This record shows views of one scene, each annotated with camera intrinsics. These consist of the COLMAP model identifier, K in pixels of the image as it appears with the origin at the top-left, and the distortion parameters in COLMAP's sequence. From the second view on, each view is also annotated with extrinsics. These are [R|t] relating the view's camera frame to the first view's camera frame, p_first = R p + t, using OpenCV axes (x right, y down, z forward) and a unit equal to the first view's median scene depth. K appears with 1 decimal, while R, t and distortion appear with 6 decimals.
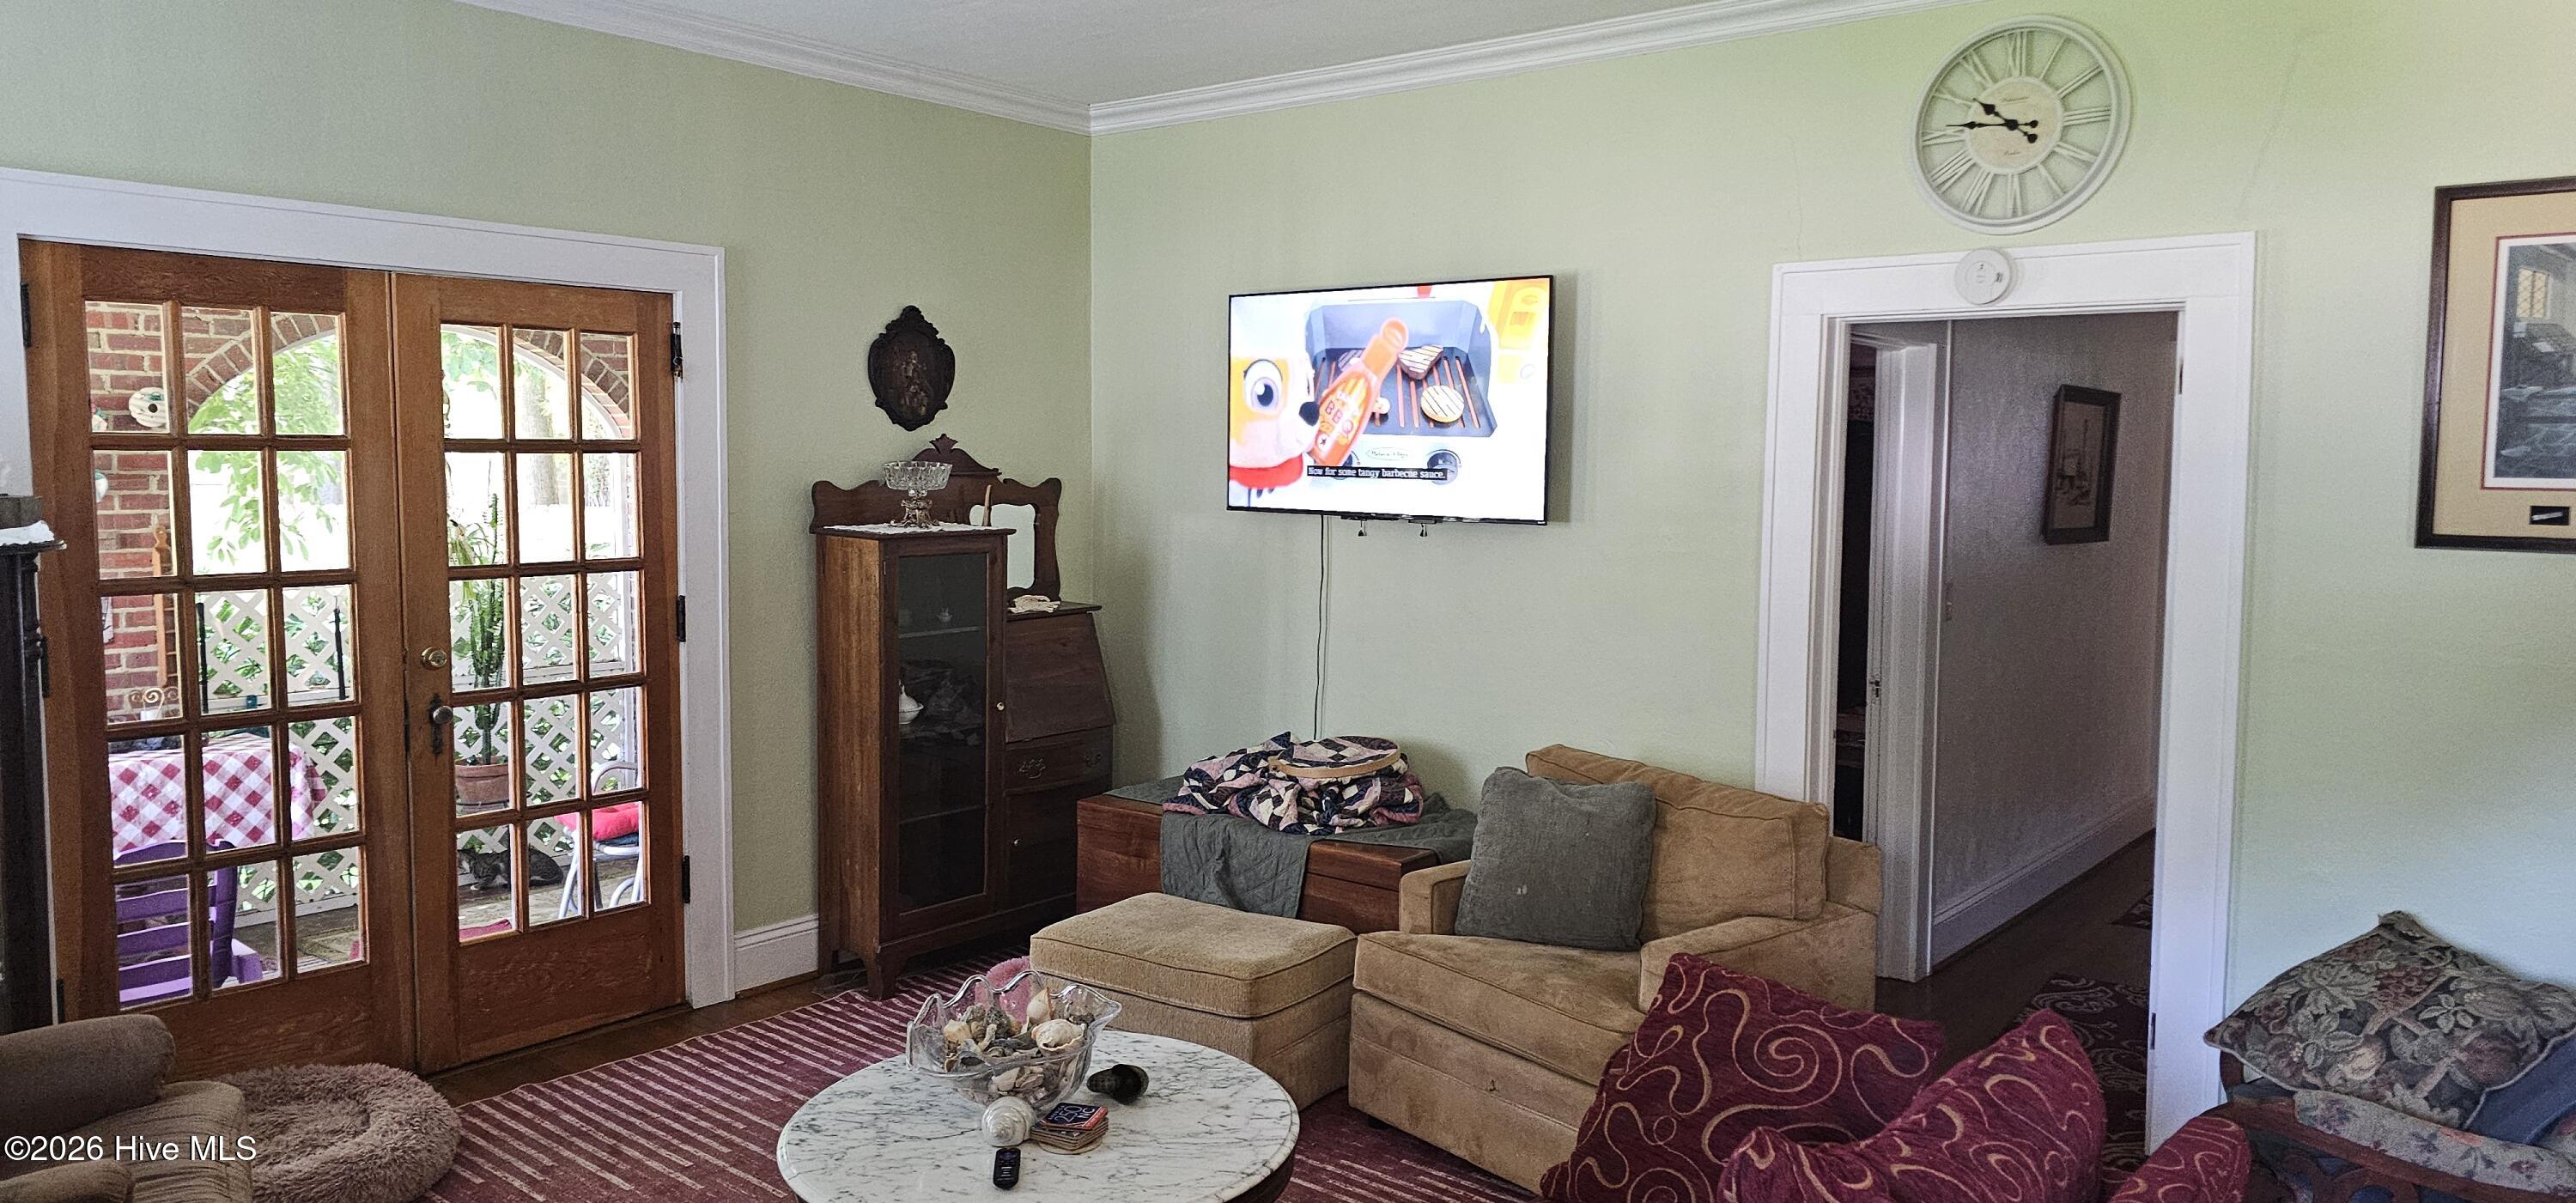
lens RADIAL K [[1681.5, 0, 1291.3], [0, 1681.5, 591.1], [0, 0, 1]] dist [0.004063, -0.000878]
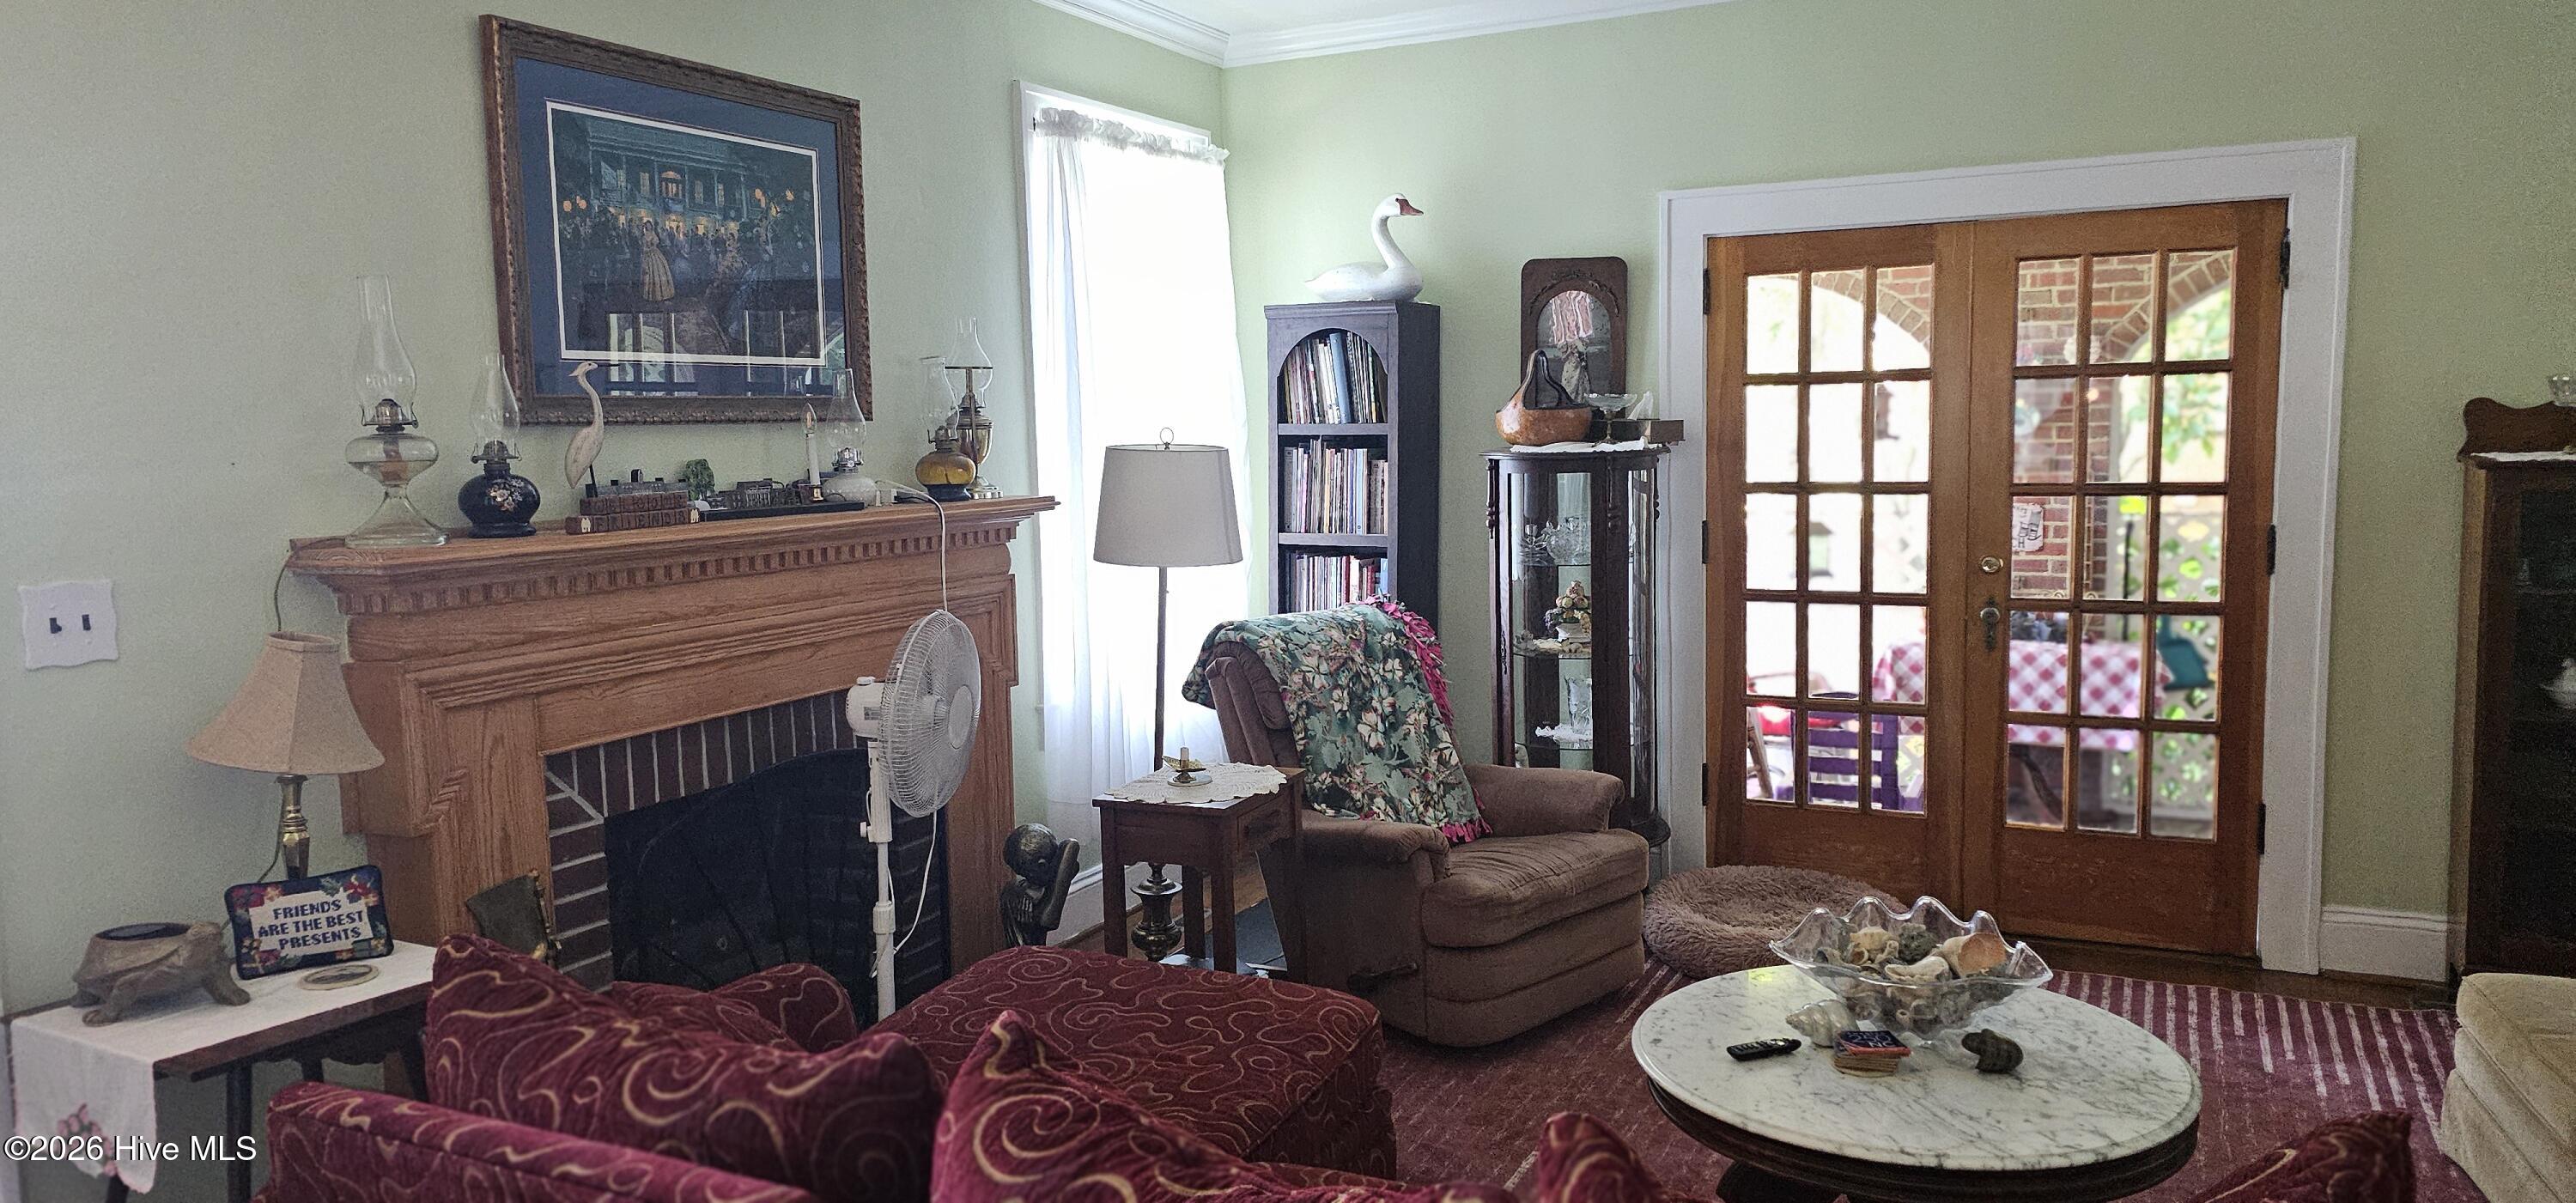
lens RADIAL K [[1681.5, 0, 1298.0], [0, 1681.5, 602.6], [0, 0, 1]] dist [0.004063, -0.000878]
pose [[0.226921, 0.094722, -0.969296, 0.449575], [-0.056022, 0.994881, 0.084107, -0.002927], [0.972301, 0.035216, 0.231065, 0.277887]]
